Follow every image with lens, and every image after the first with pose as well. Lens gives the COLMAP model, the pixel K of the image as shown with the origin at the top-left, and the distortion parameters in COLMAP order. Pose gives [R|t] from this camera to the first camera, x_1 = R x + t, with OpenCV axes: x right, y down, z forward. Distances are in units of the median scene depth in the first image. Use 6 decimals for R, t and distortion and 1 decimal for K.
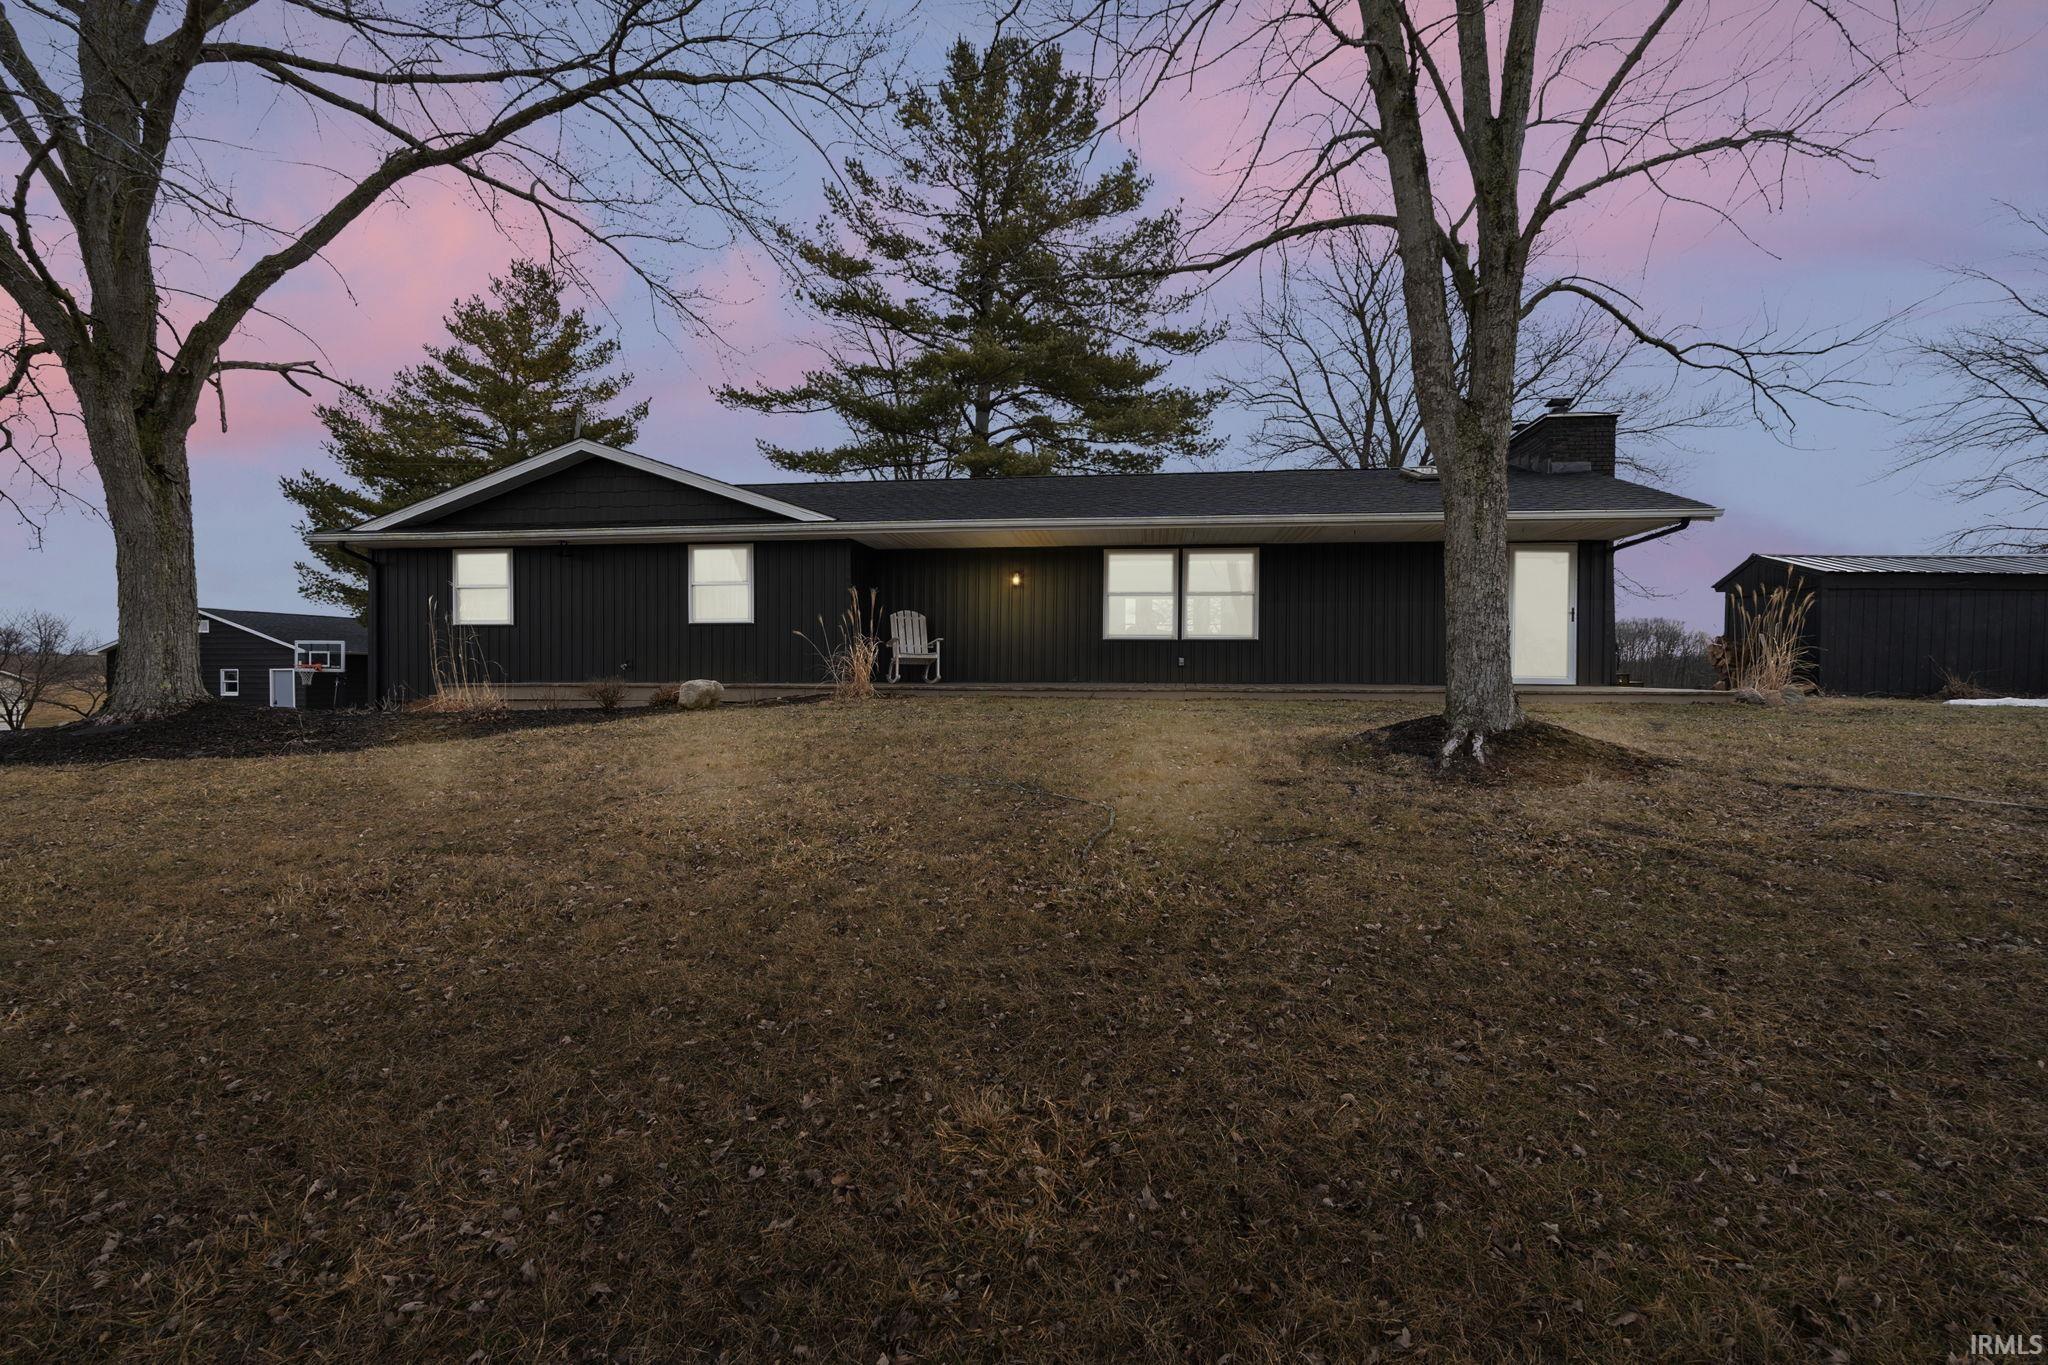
lens RADIAL K [[899.2, 0, 1033.7], [0, 899.2, 665.0], [0, 0, 1]] dist [-0.003532, -0.000684]
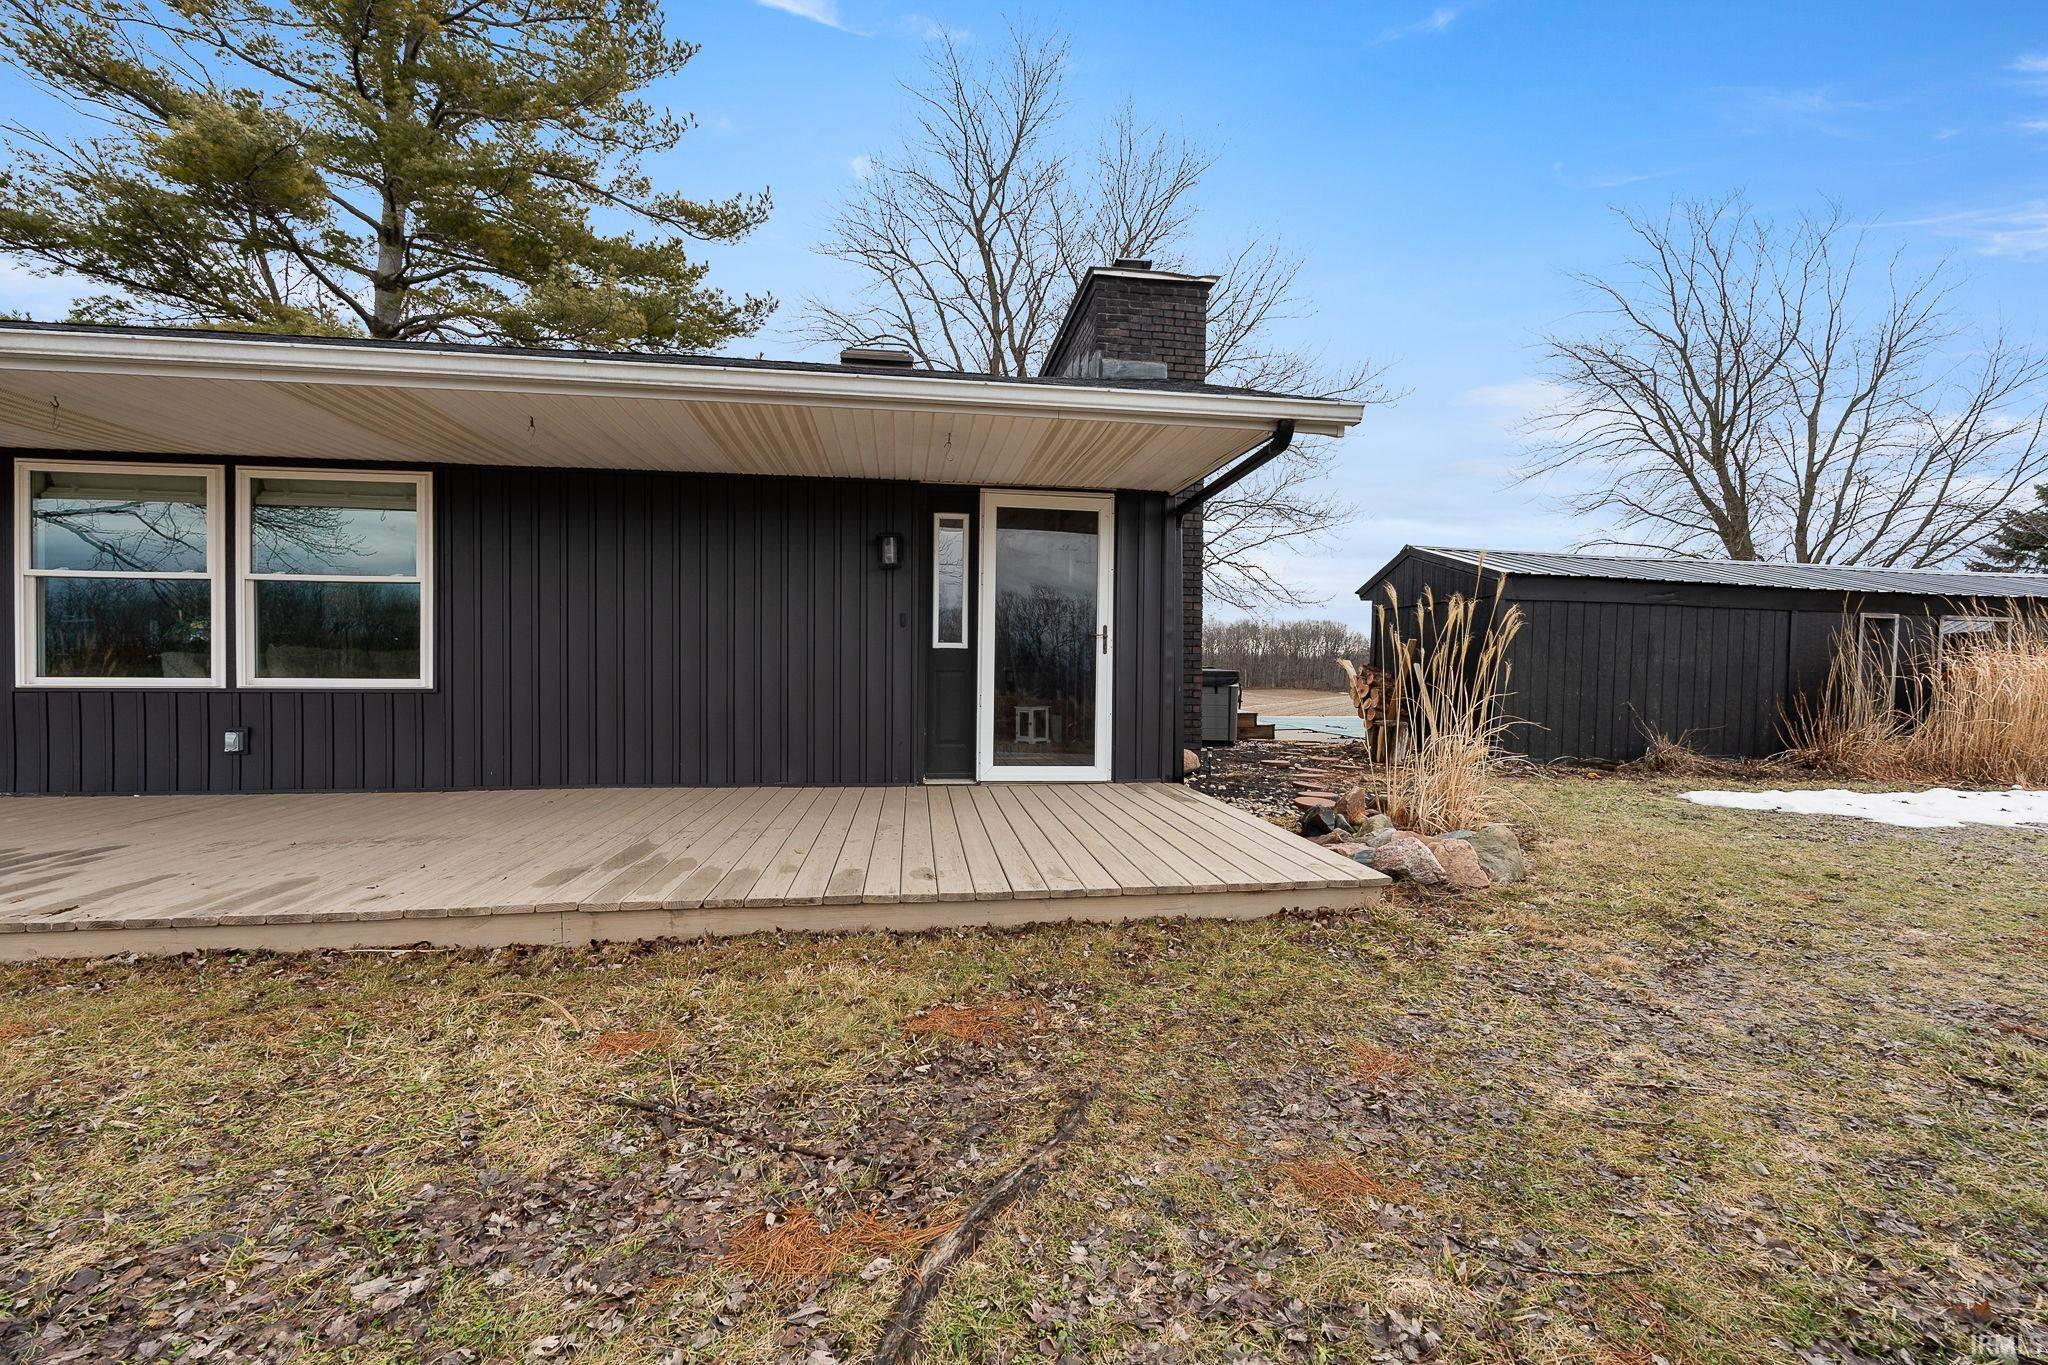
lens RADIAL K [[899.2, 0, 1033.7], [0, 899.2, 665.0], [0, 0, 1]] dist [-0.003532, -0.000684]
pose [[0.957403, 0.002083, 0.288749, 0.340533], [-0.003650, 0.999981, 0.004890, -0.036318], [-0.288733, -0.005735, 0.957392, 0.436168]]
